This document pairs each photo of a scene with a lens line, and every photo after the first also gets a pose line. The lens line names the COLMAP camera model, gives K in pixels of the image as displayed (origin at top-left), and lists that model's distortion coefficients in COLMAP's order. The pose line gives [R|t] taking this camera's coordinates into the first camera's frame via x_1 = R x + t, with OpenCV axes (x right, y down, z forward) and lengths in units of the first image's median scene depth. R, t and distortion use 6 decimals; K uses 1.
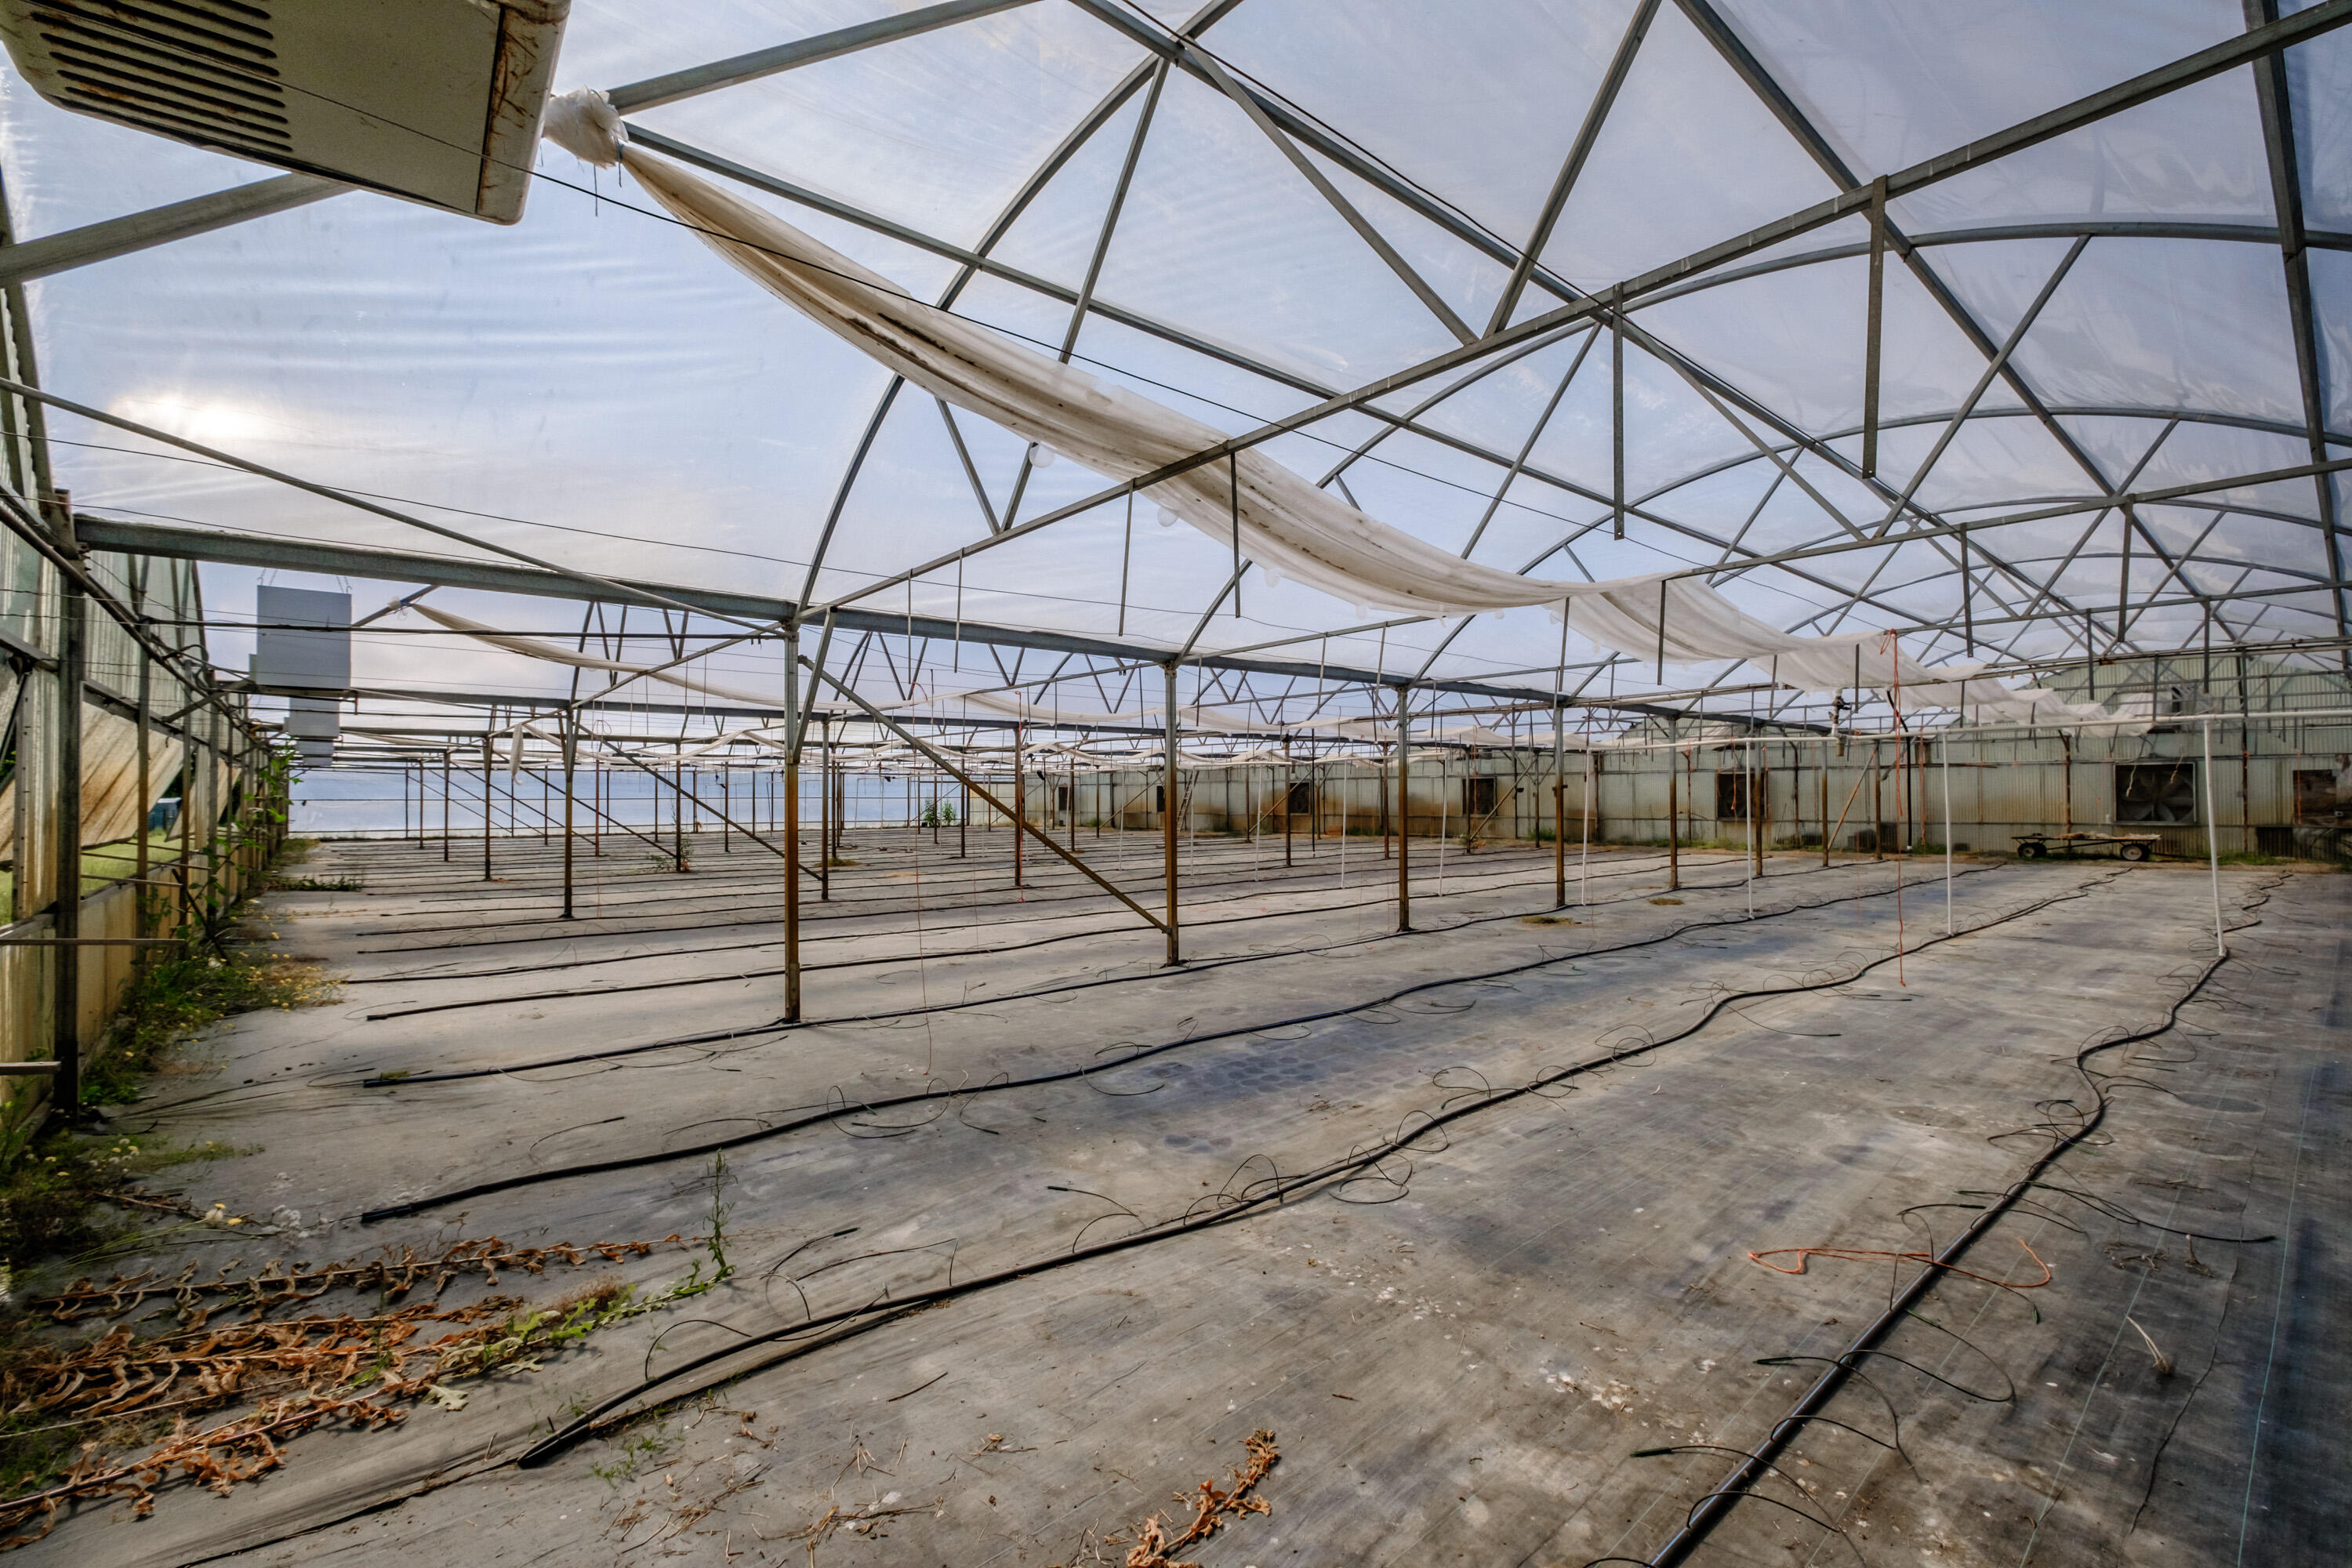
lens RADIAL K [[1002.8, 0, 1176.0], [0, 1002.8, 784.0], [0, 0, 1]] dist [0.000378, 0.000036]
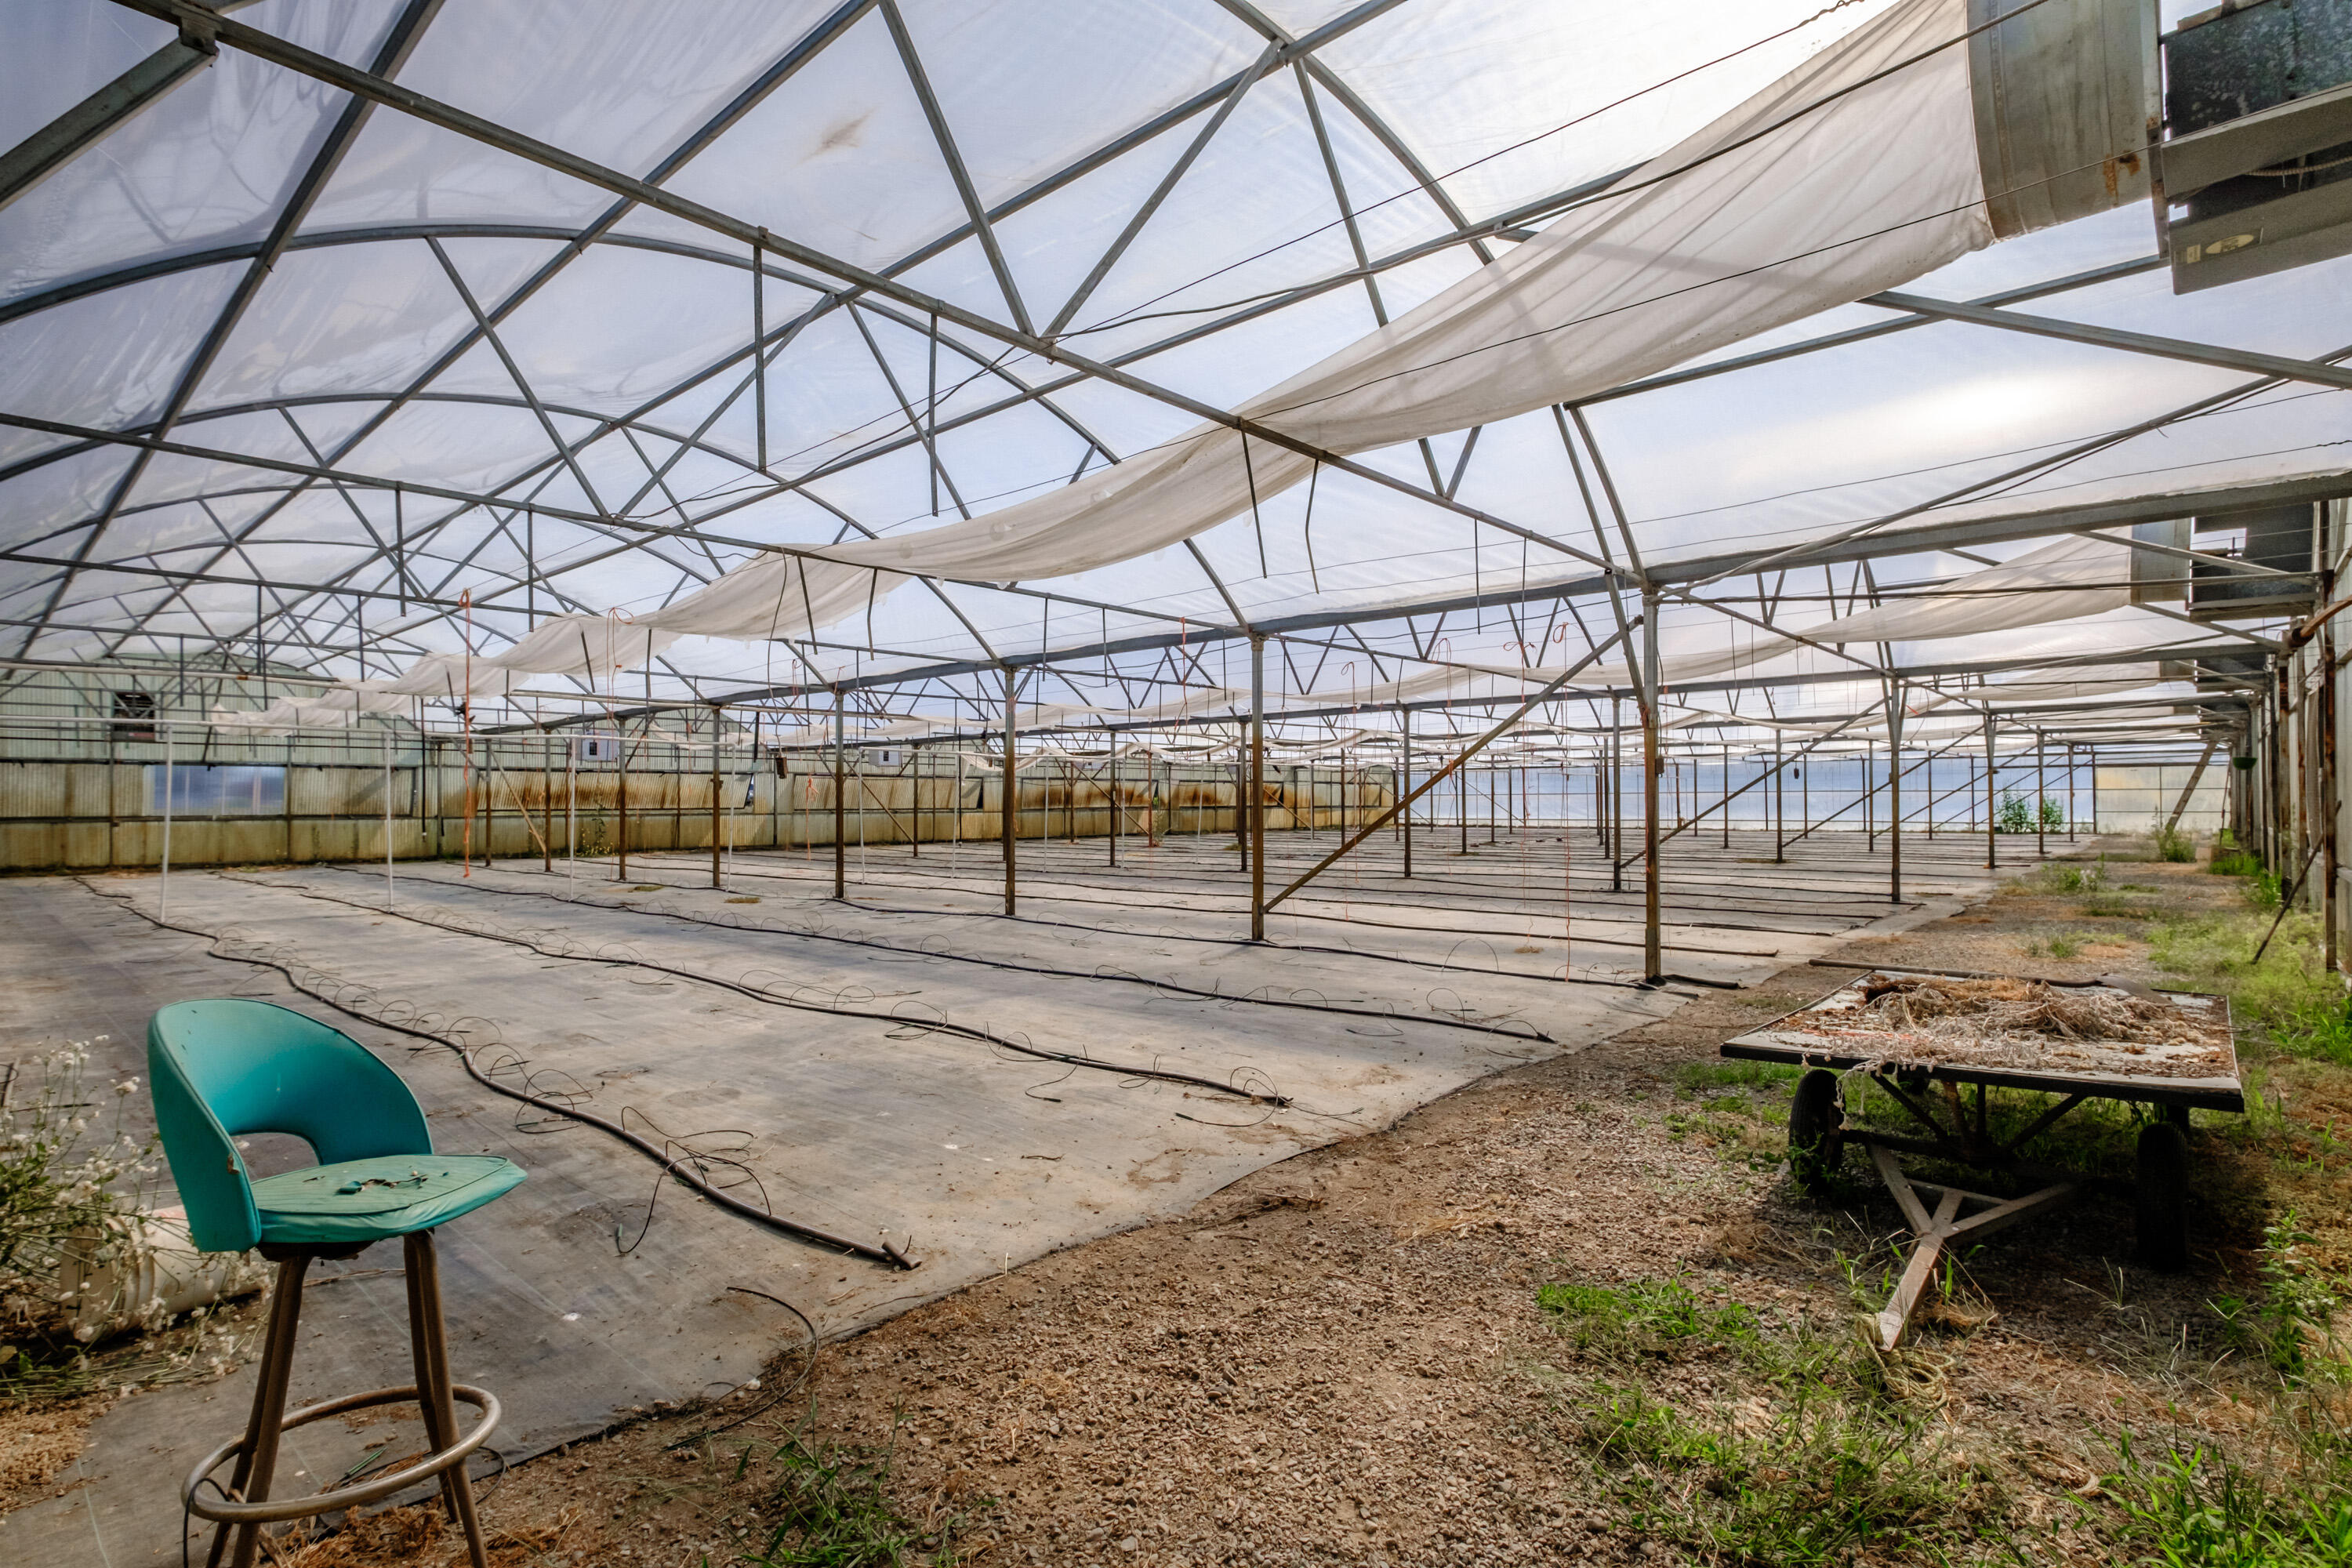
lens RADIAL K [[1124.9, 0, 1176.0], [0, 1124.9, 784.0], [0, 0, 1]] dist [0.000176, -0.000002]
pose [[0.138469, -0.000846, -0.990366, 0.892387], [0.020527, 0.999787, 0.002016, 0.005924], [0.990154, -0.020608, 0.138457, 0.713765]]
